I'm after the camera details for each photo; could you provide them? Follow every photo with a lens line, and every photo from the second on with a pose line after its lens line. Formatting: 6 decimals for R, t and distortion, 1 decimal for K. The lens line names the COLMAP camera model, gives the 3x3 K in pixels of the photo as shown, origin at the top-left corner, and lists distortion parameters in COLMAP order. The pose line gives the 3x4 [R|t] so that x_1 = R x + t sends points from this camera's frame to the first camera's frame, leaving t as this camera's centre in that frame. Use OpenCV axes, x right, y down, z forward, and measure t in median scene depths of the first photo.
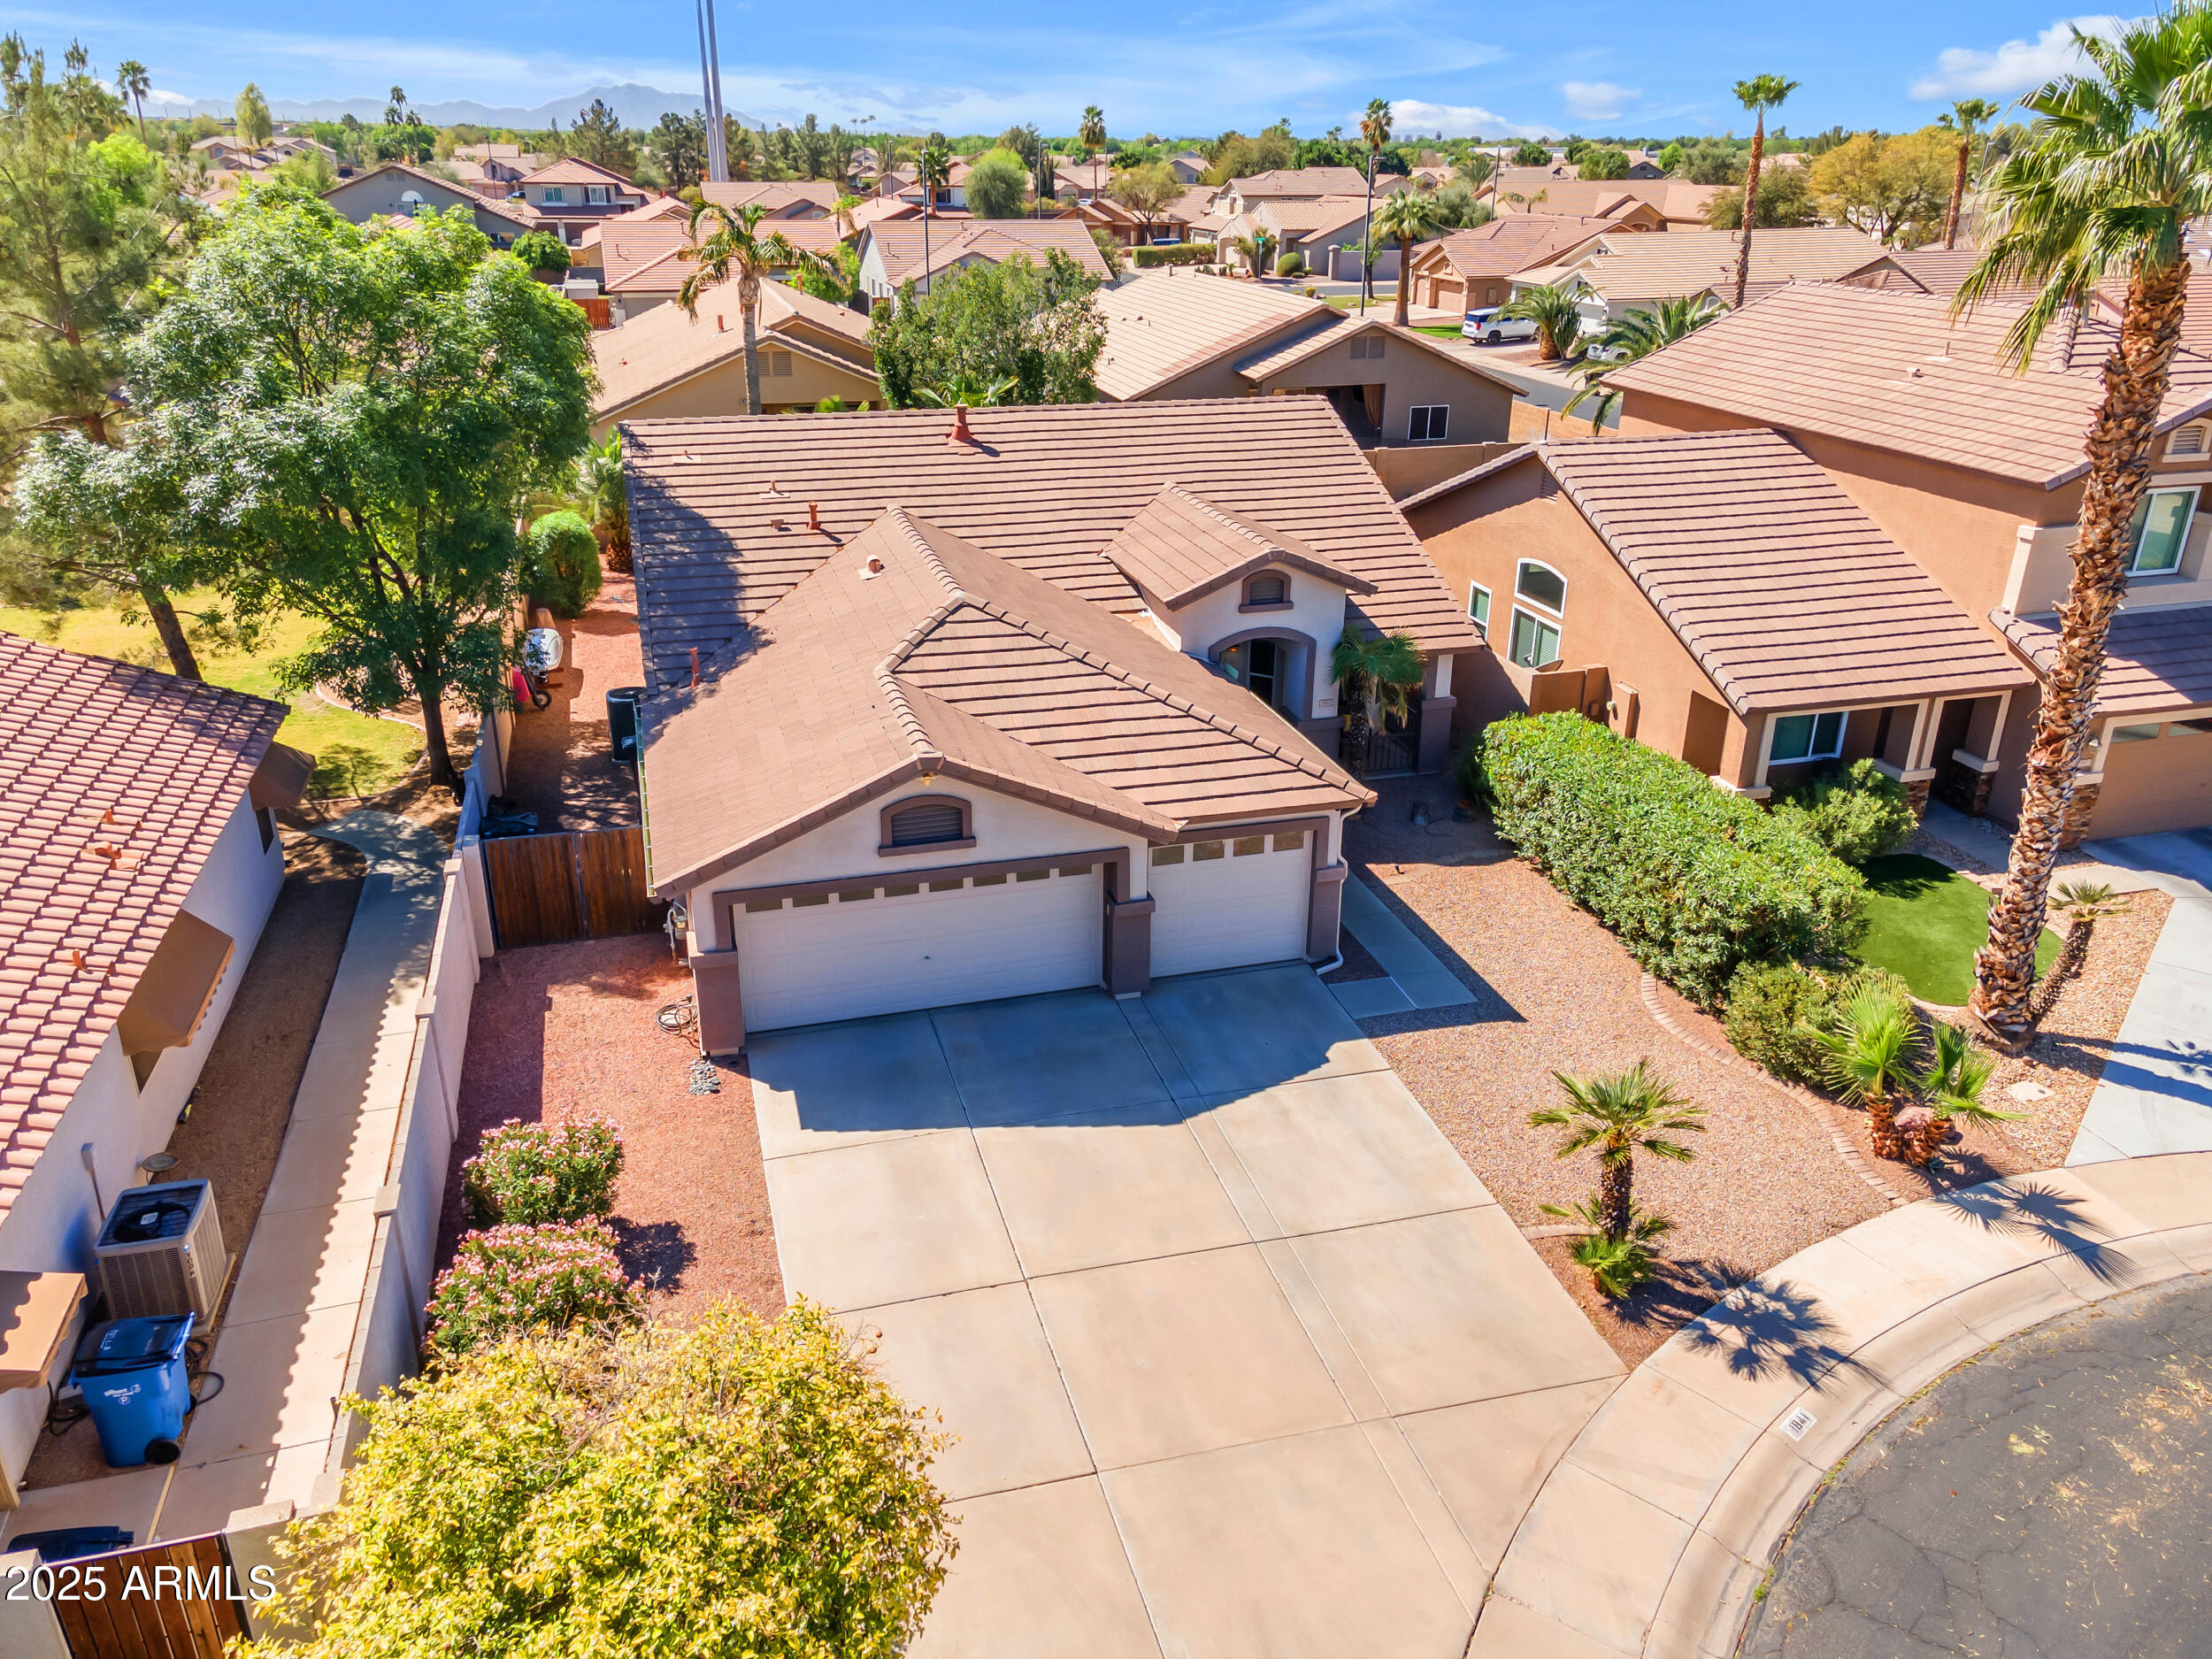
lens RADIAL K [[1606.1, 0, 1097.7], [0, 1606.1, 822.1], [0, 0, 1]] dist [0.012153, 0.065786]
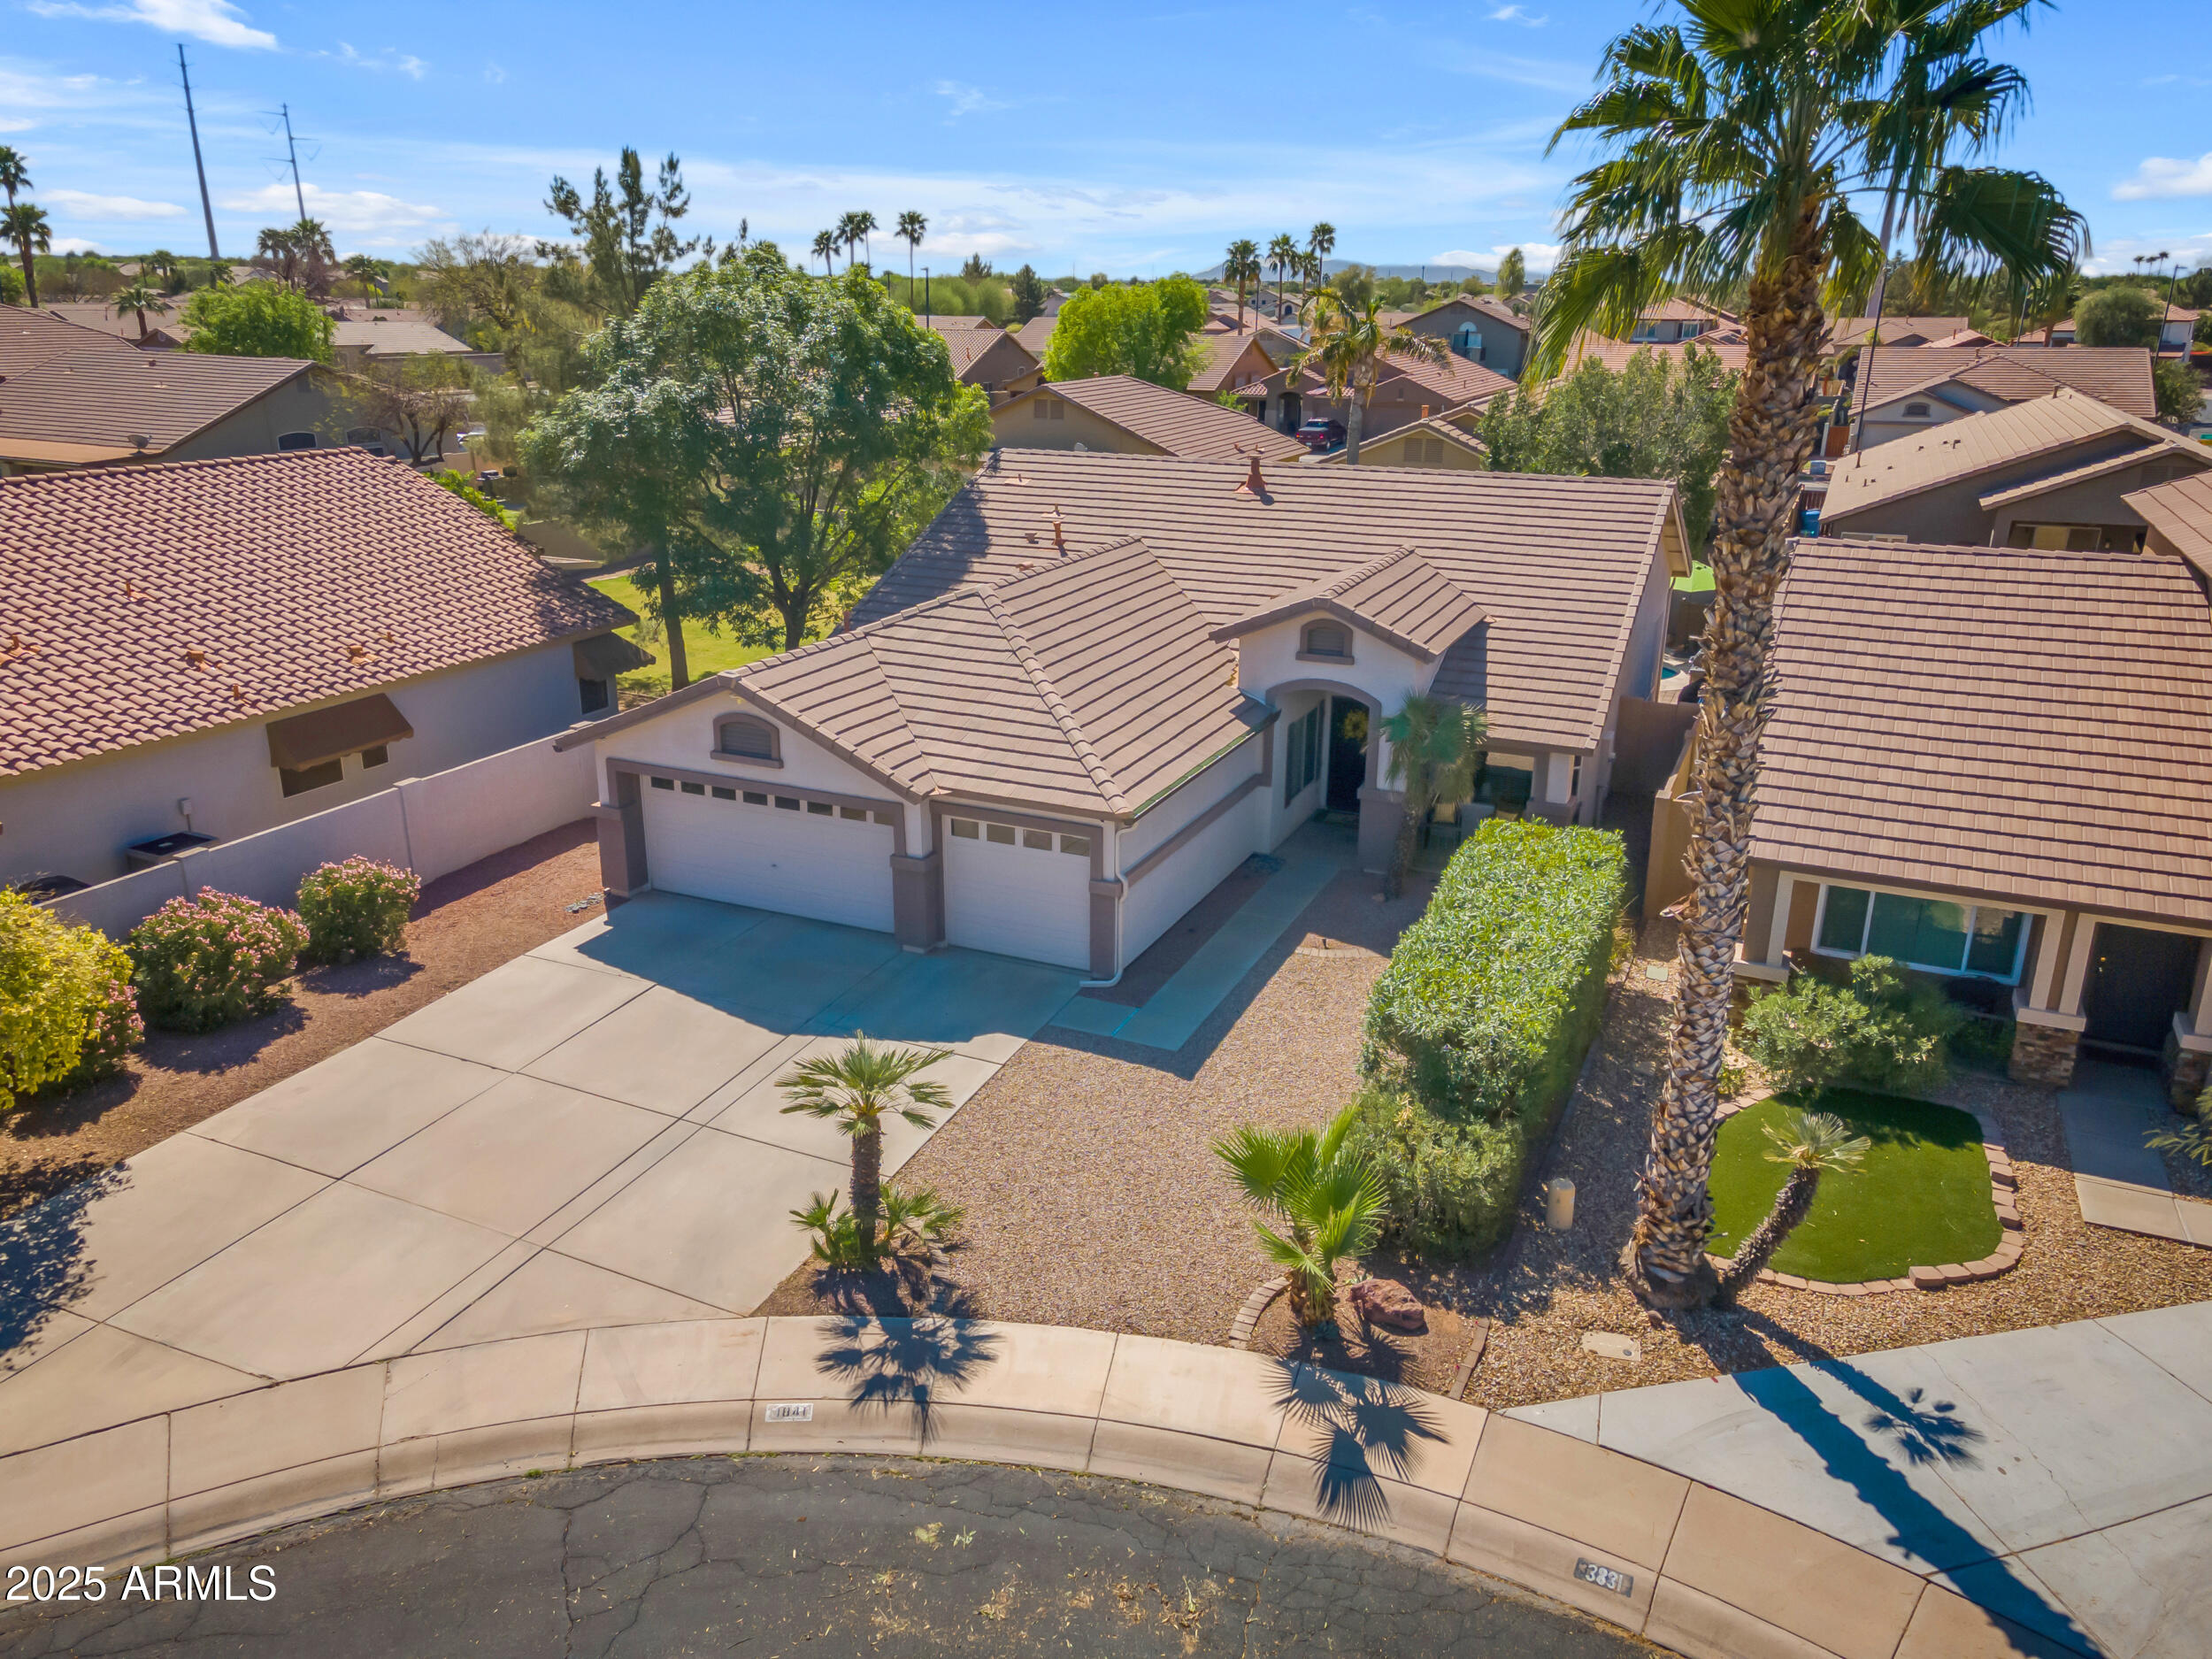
lens RADIAL K [[1603.0, 0, 1096.2], [0, 1603.0, 820.8], [0, 0, 1]] dist [0.044277, 0.001864]
pose [[0.758491, 0.204938, -0.618620, 0.778344], [-0.256086, 0.966634, 0.006242, -0.013153], [0.599258, 0.153685, 0.785665, 0.220625]]
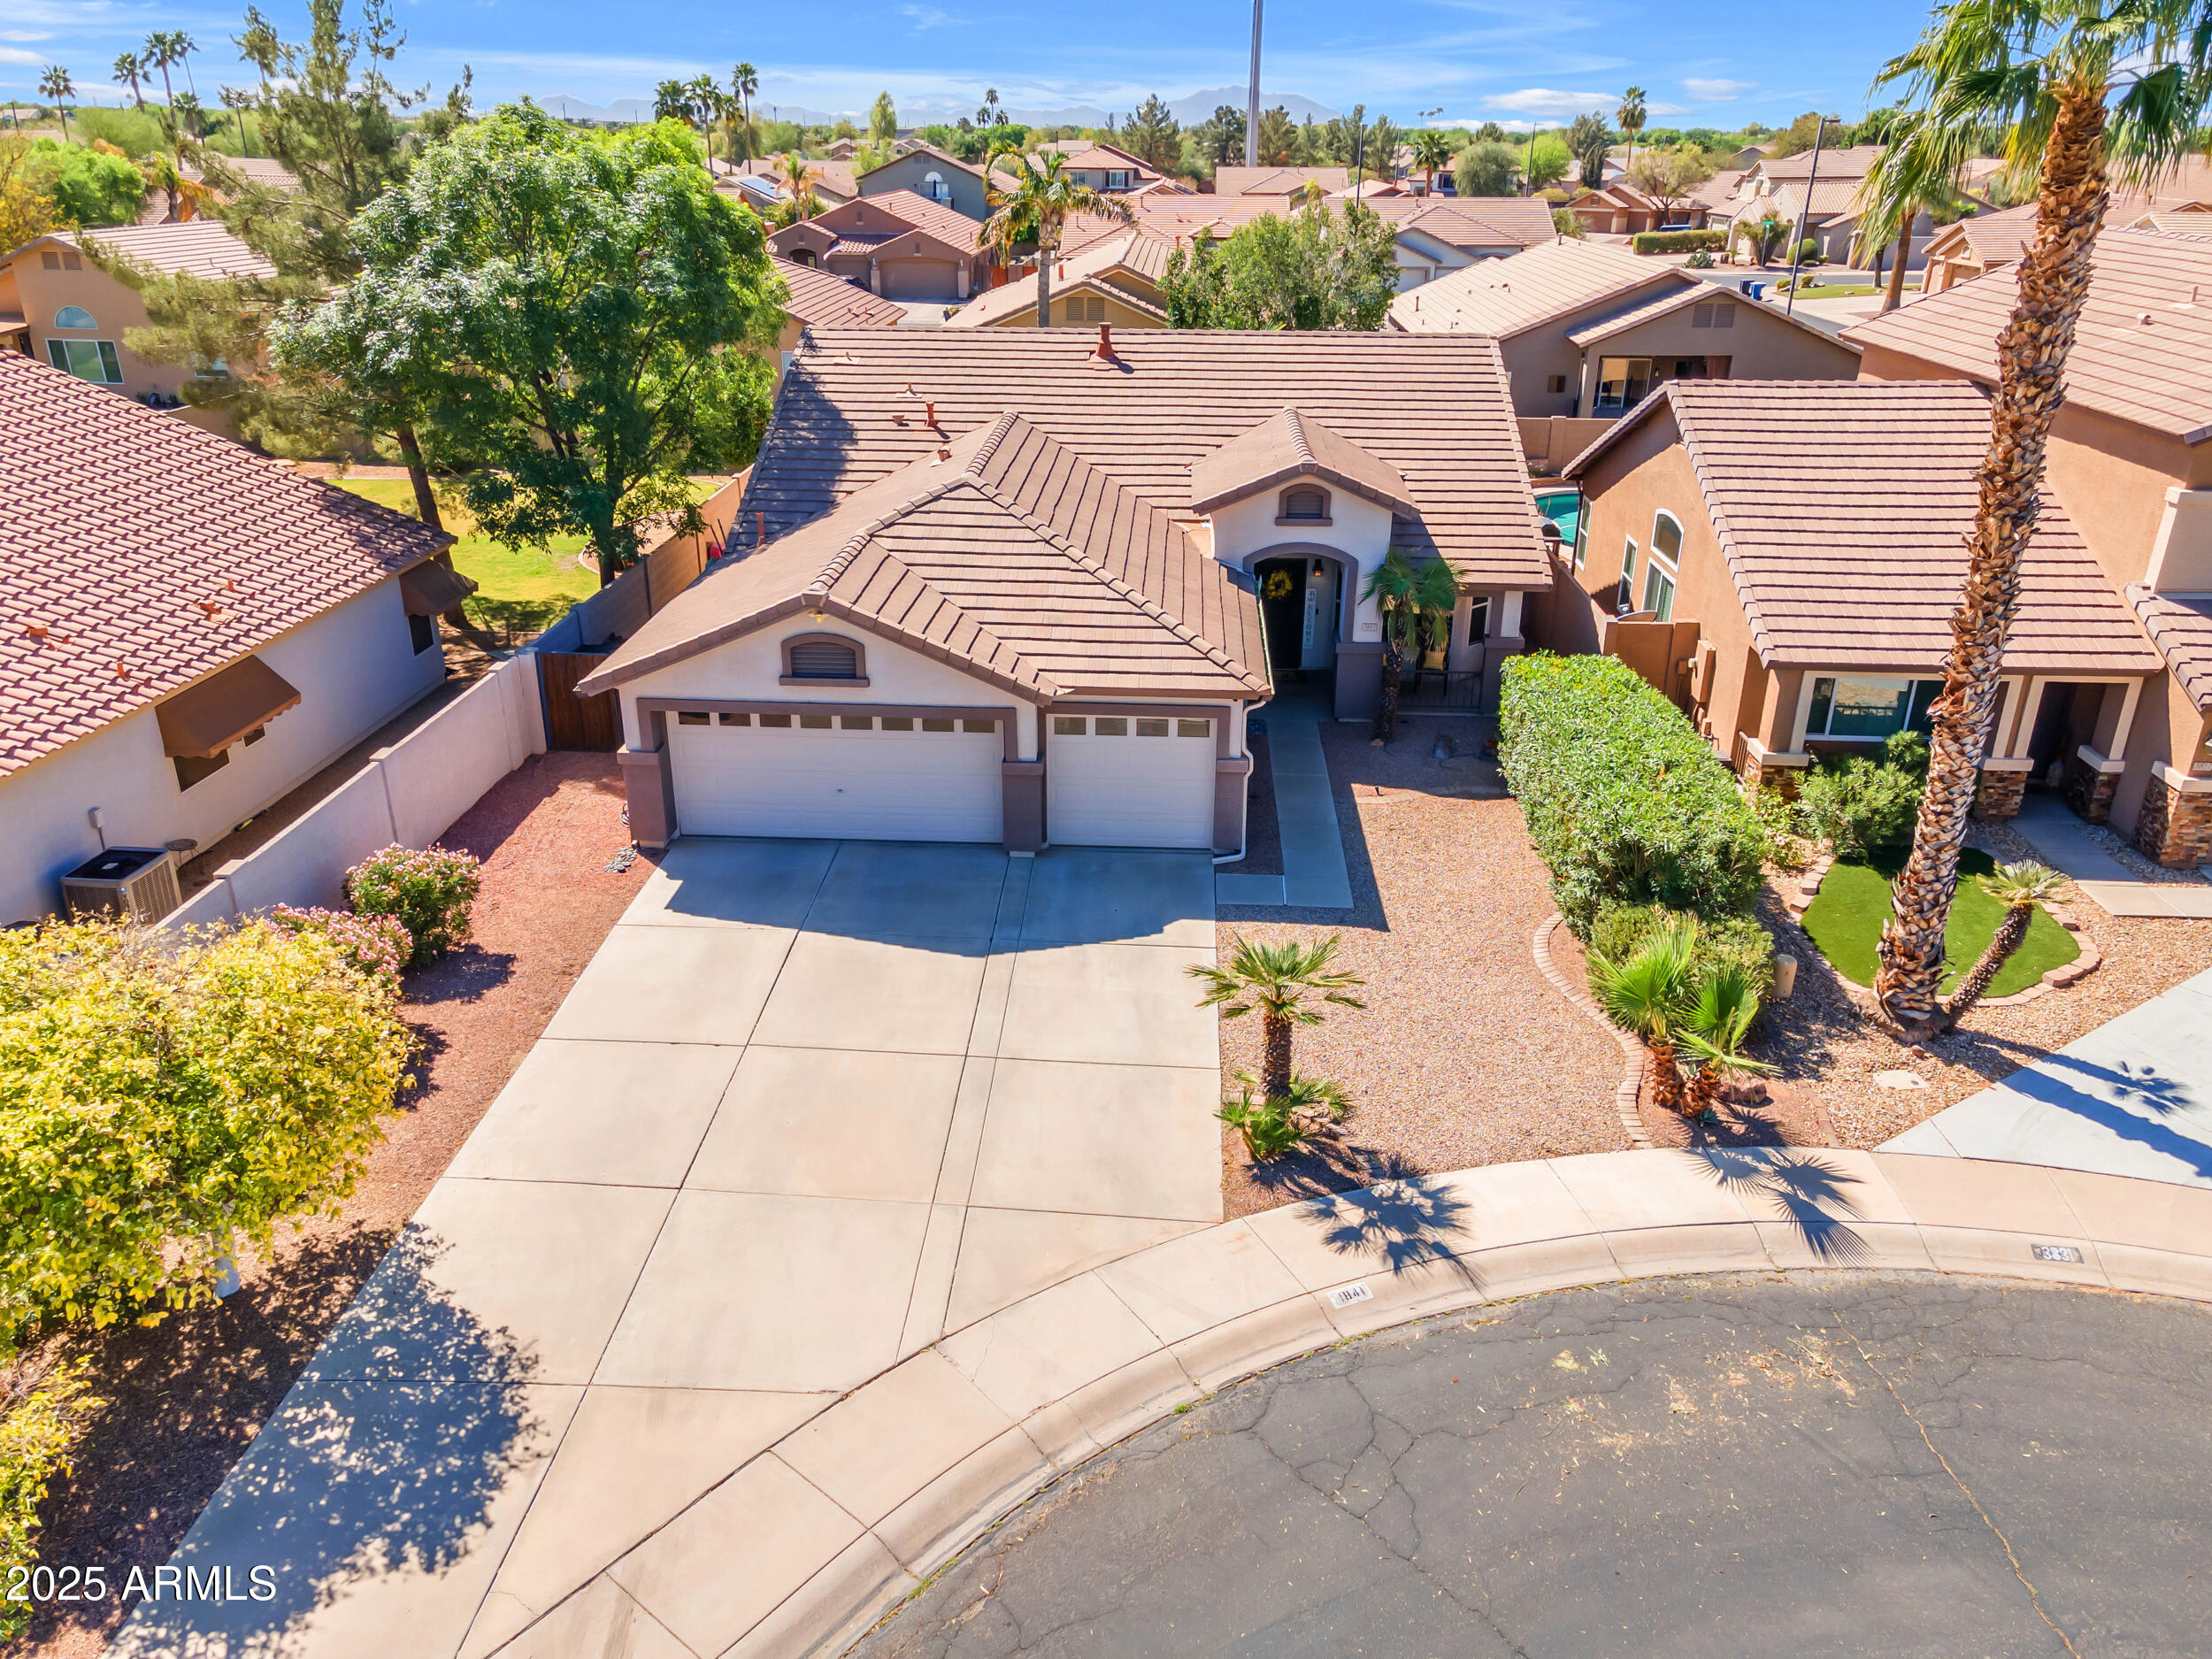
lens RADIAL K [[1606.1, 0, 1097.7], [0, 1606.1, 822.1], [0, 0, 1]] dist [0.012153, 0.065786]
pose [[0.944927, 0.129032, -0.300772, 0.390463], [-0.128648, 0.991464, 0.021171, 0.059955], [0.300936, 0.018688, 0.953461, 0.008258]]
